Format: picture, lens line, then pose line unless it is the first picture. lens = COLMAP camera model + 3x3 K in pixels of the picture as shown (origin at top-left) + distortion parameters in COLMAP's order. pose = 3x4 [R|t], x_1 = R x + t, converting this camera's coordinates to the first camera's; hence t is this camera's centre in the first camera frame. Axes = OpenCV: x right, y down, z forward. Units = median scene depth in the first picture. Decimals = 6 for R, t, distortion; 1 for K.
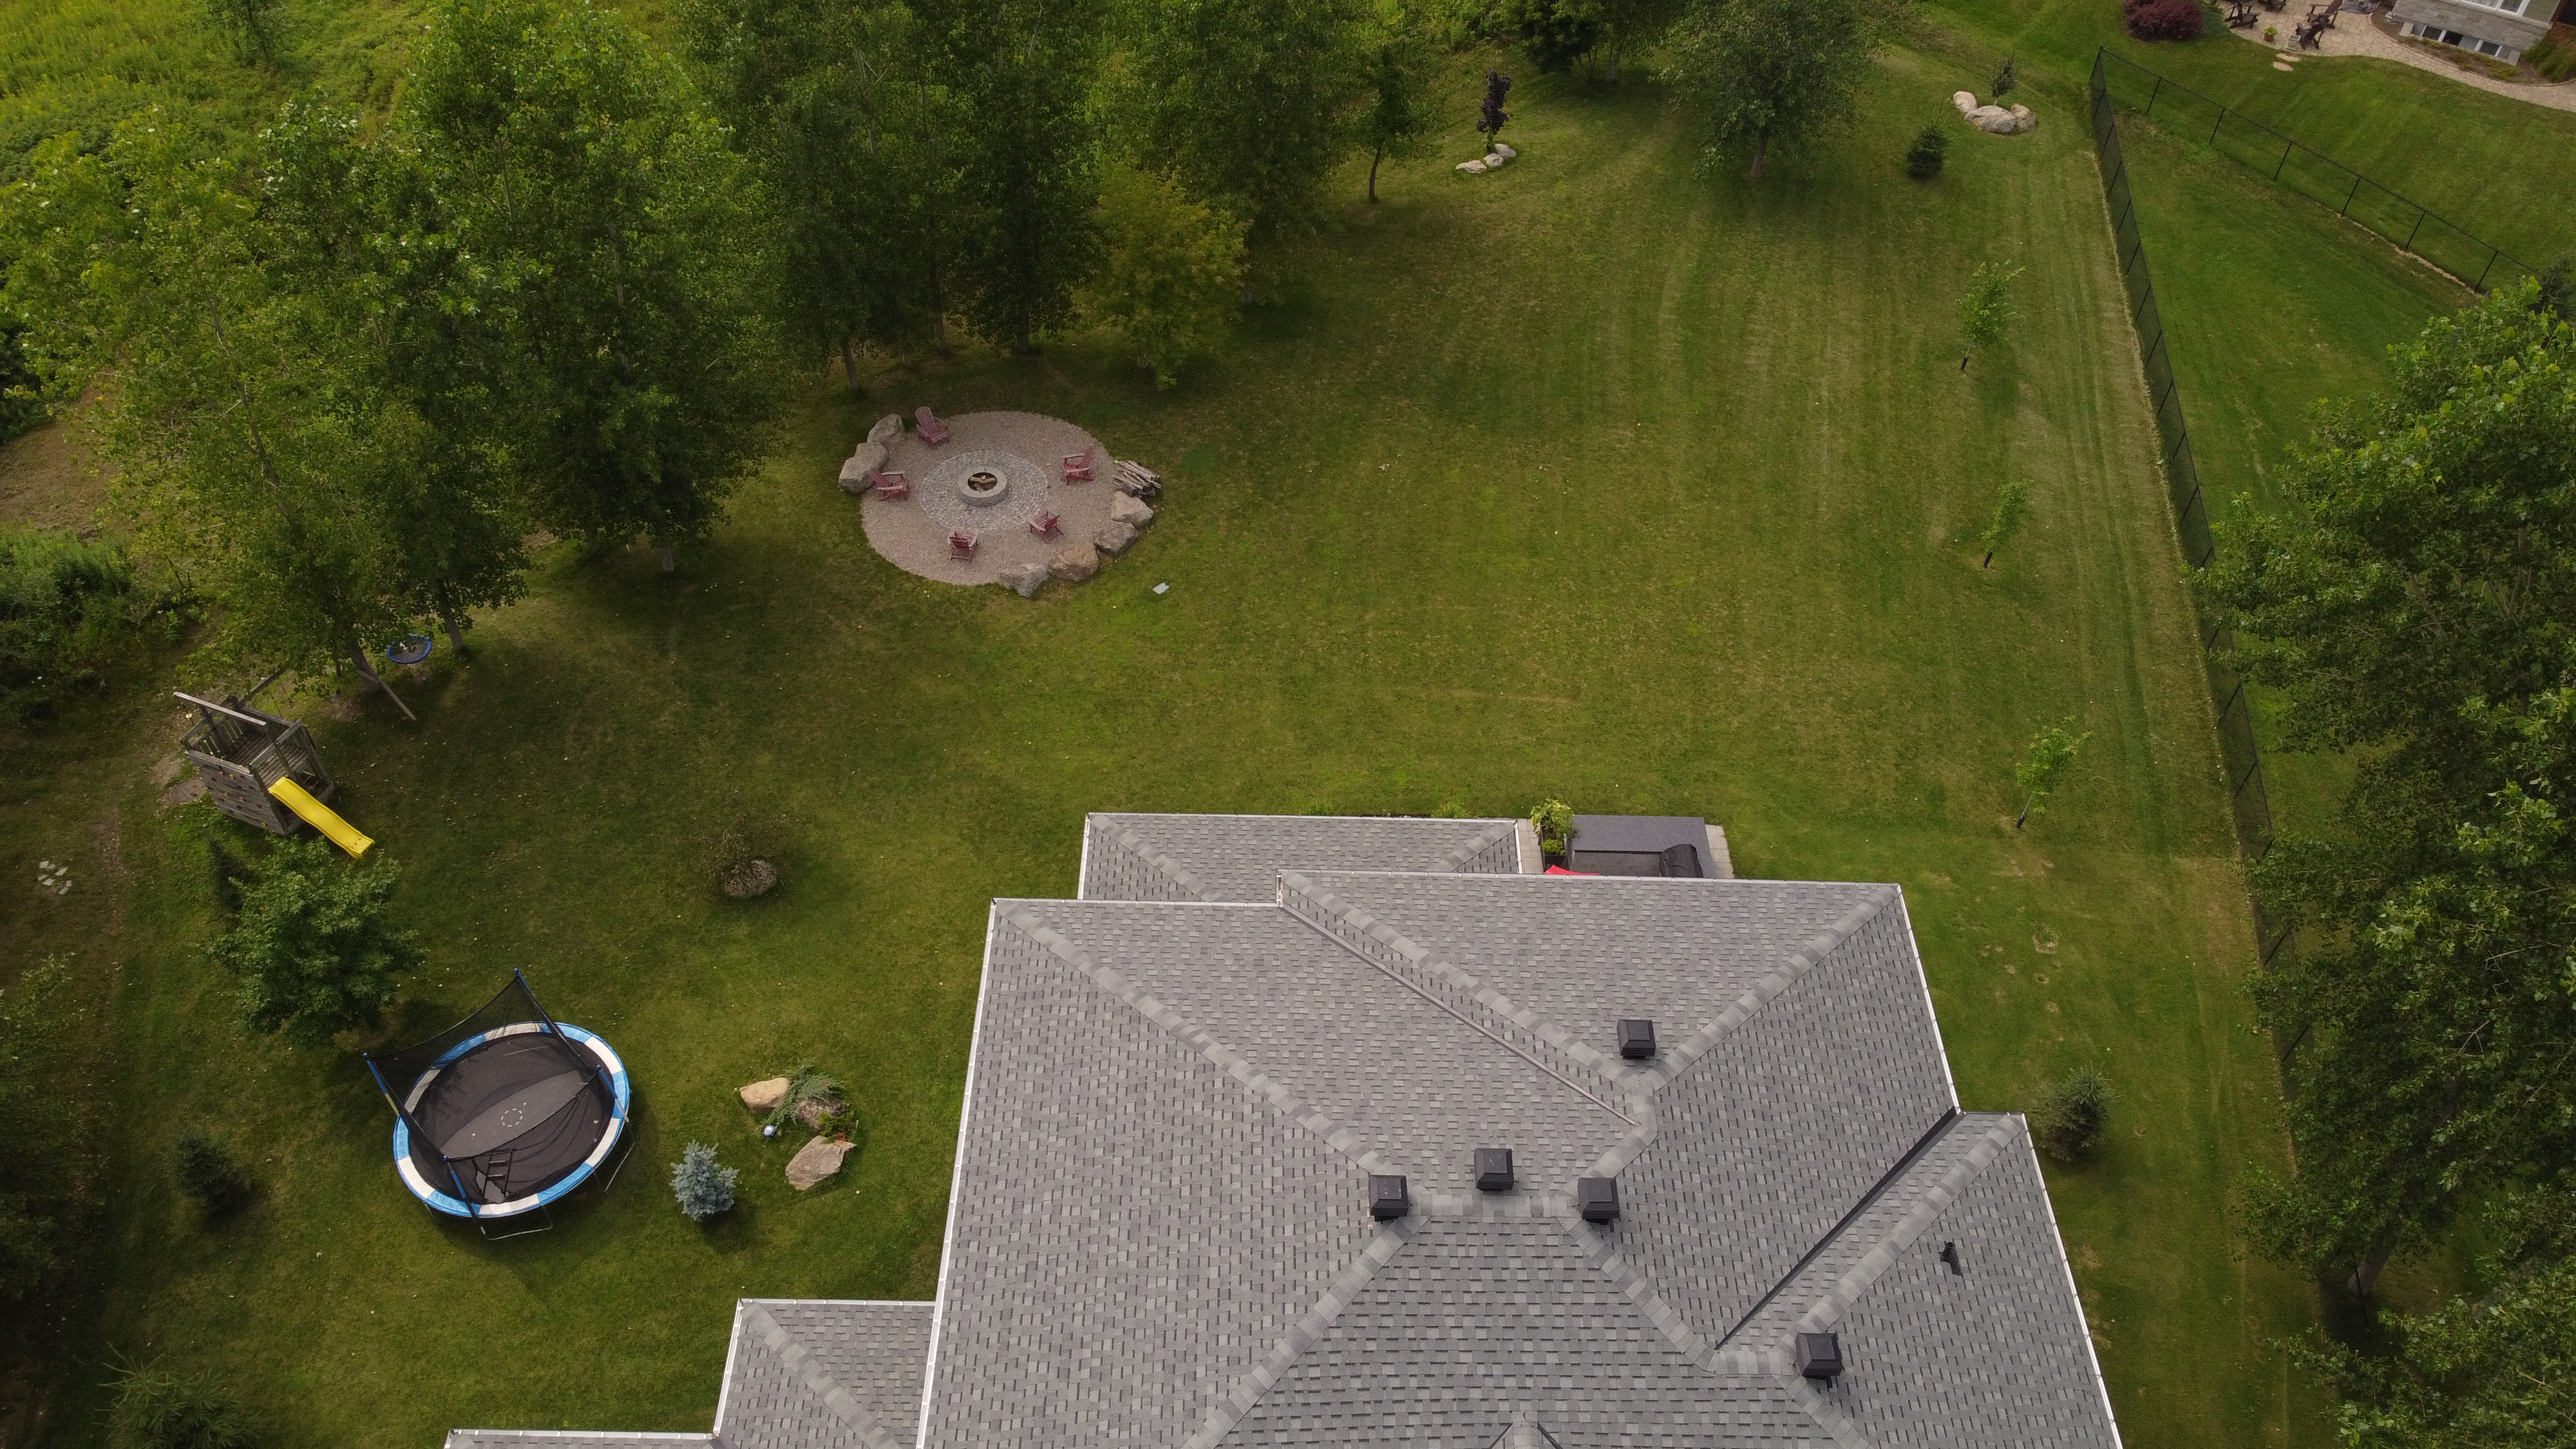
lens RADIAL K [[1946.0, 0, 1277.7], [0, 1946.0, 727.7], [0, 0, 1]] dist [-0.003466, -0.011375]
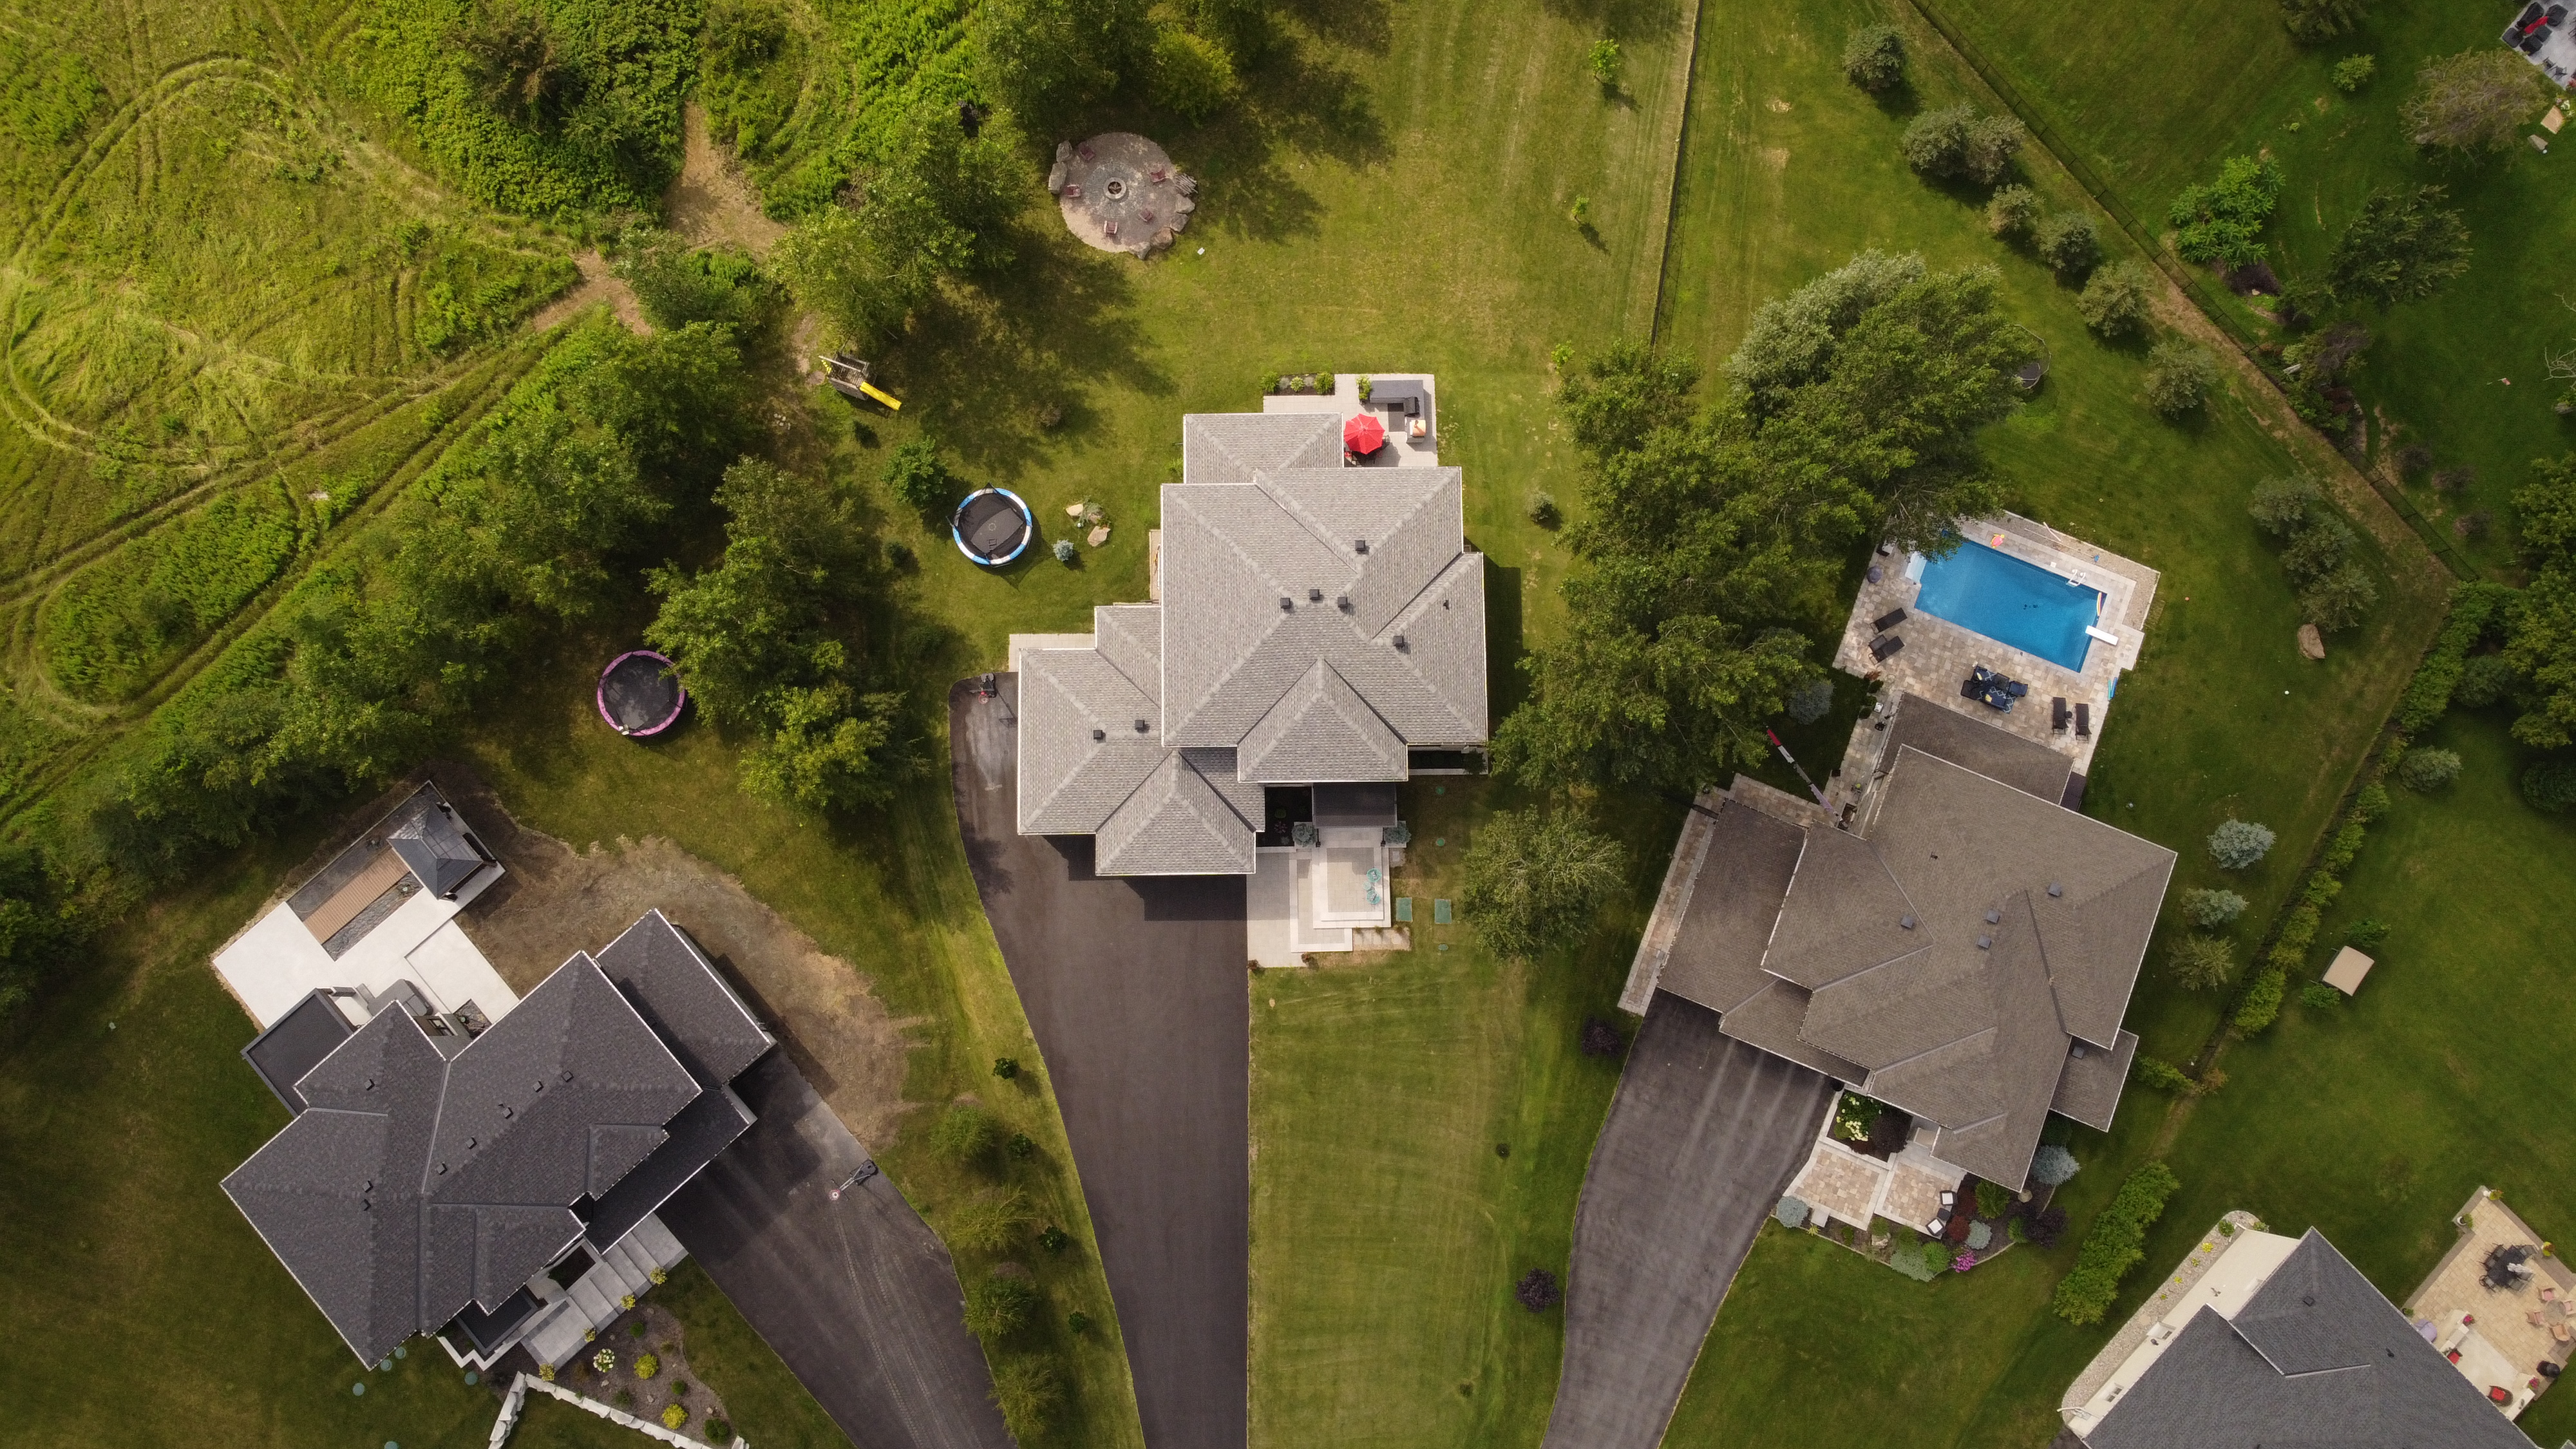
lens RADIAL K [[1946.0, 0, 1287.6], [0, 1946.0, 712.6], [0, 0, 1]] dist [-0.003466, -0.011375]
pose [[0.999747, -0.021682, -0.005905, 0.045009], [0.021228, 0.824975, 0.564771, -0.959452], [-0.007374, -0.564754, 0.825227, -1.240276]]
